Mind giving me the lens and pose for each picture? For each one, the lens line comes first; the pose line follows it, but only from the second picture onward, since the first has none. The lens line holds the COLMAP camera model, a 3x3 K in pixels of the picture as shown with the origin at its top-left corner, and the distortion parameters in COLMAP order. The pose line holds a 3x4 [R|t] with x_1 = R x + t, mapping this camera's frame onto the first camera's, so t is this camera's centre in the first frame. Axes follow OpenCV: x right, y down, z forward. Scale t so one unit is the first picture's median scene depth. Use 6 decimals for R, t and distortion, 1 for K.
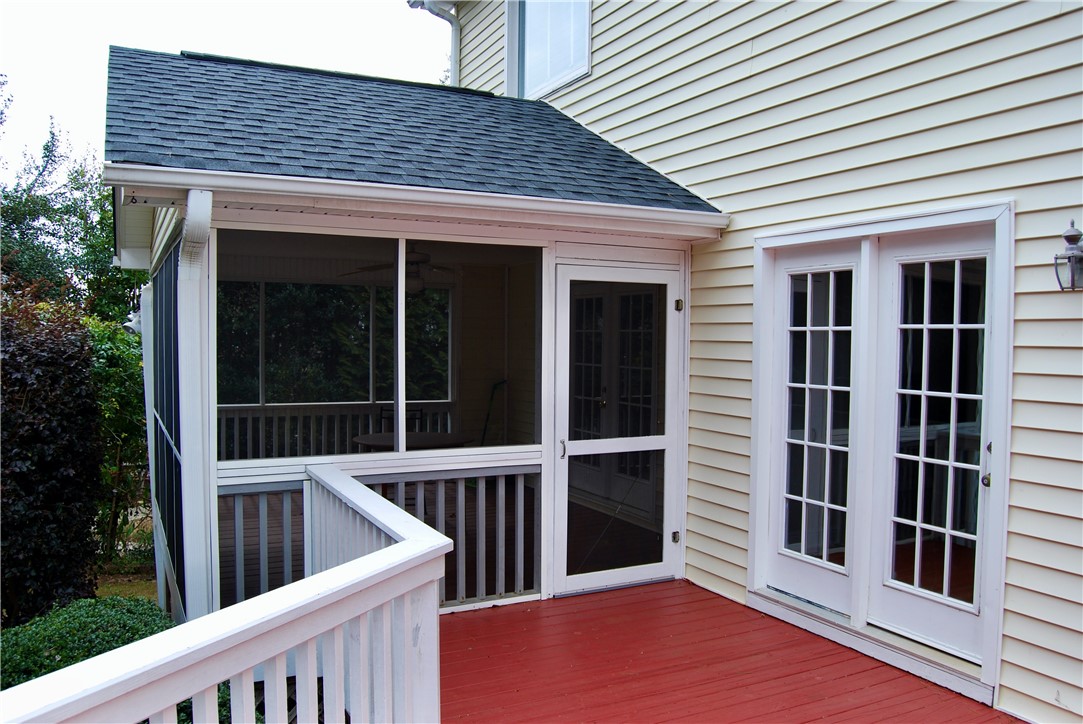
lens RADIAL K [[843.7, 0, 544.1], [0, 843.7, 366.2], [0, 0, 1]] dist [-0.083219, 0.009184]
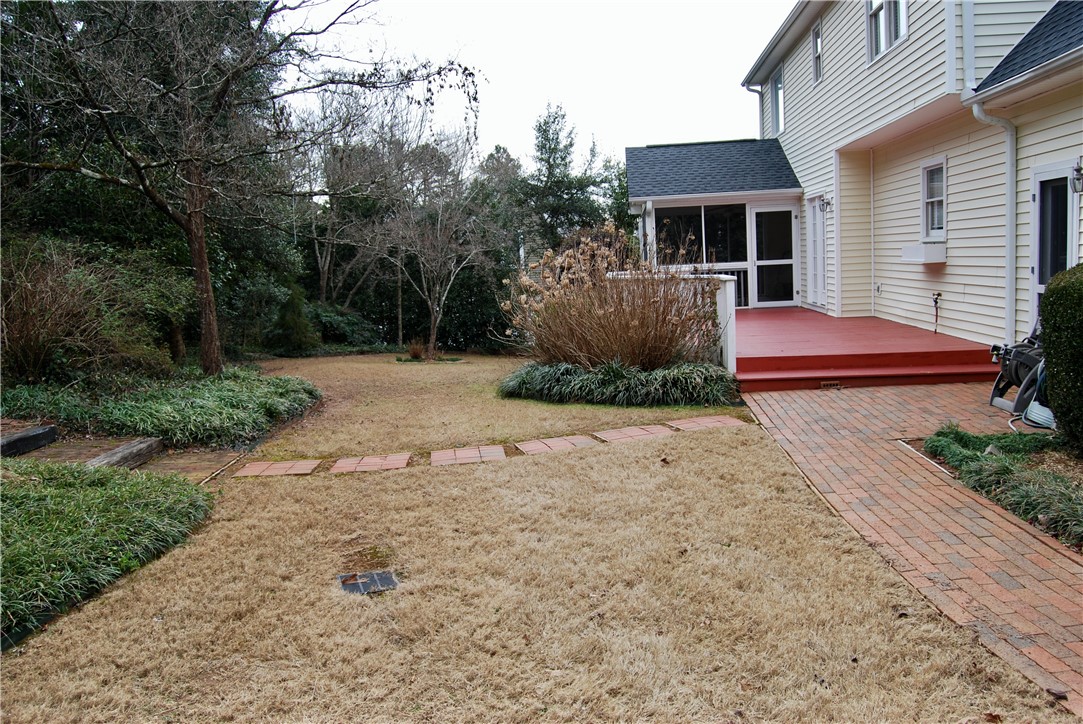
lens RADIAL K [[843.7, 0, 544.1], [0, 843.7, 366.2], [0, 0, 1]] dist [-0.083219, 0.009184]
pose [[0.840334, 0.017407, -0.541790, 1.127737], [0.041165, 0.994549, 0.095802, 0.150940], [0.540504, -0.102808, 0.835036, -2.267722]]
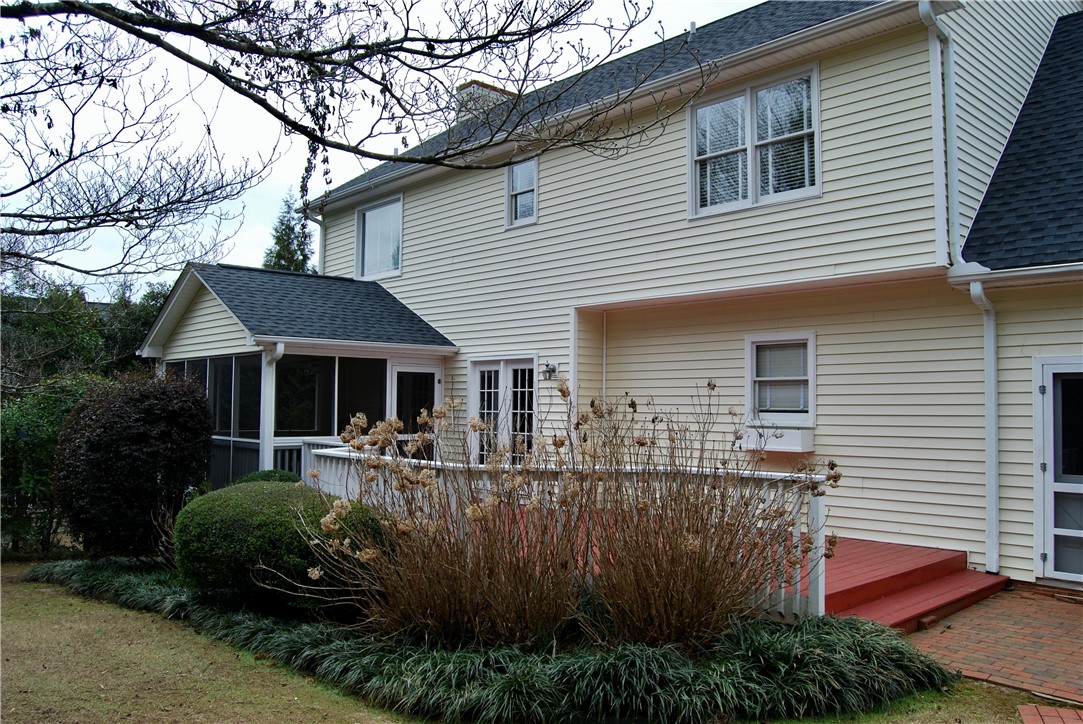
lens RADIAL K [[843.7, 0, 544.1], [0, 843.7, 366.2], [0, 0, 1]] dist [-0.083219, 0.009184]
pose [[0.961922, 0.012338, 0.273045, -0.238757], [0.008769, 0.997073, -0.075947, 0.080266], [-0.273183, 0.075449, 0.958999, -1.579403]]
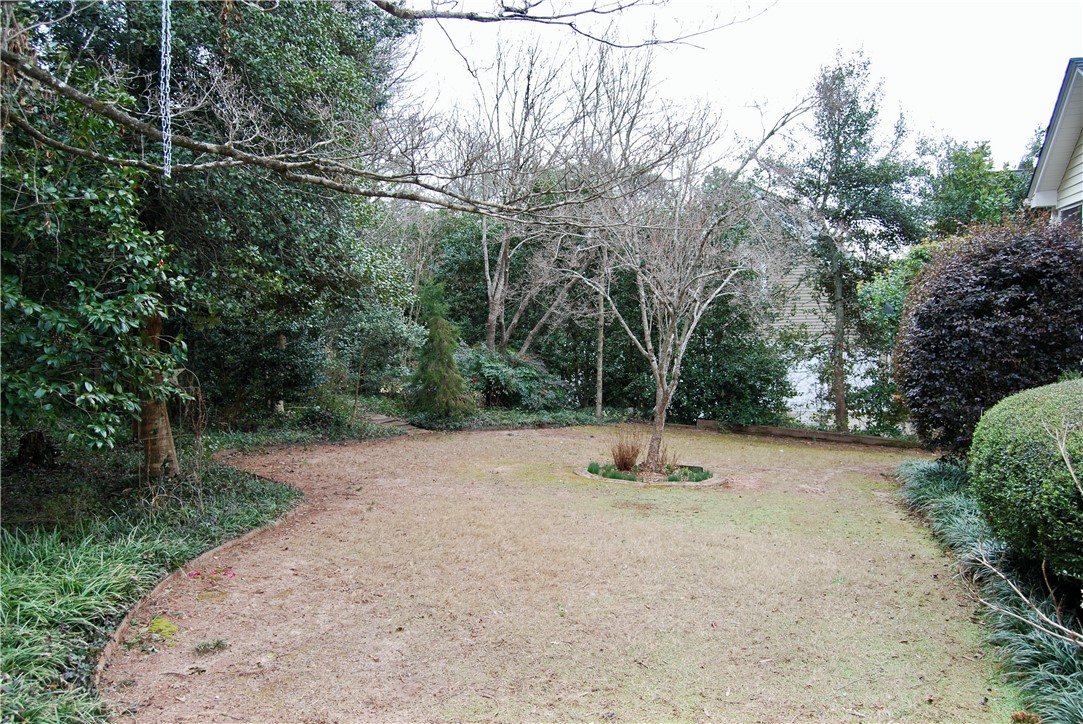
lens RADIAL K [[843.7, 0, 544.1], [0, 843.7, 366.2], [0, 0, 1]] dist [-0.083219, 0.009184]
pose [[0.690173, 0.024282, -0.723237, -0.111275], [0.016279, 0.998663, 0.049063, 0.111553], [0.723462, -0.045636, 0.688855, -0.909786]]
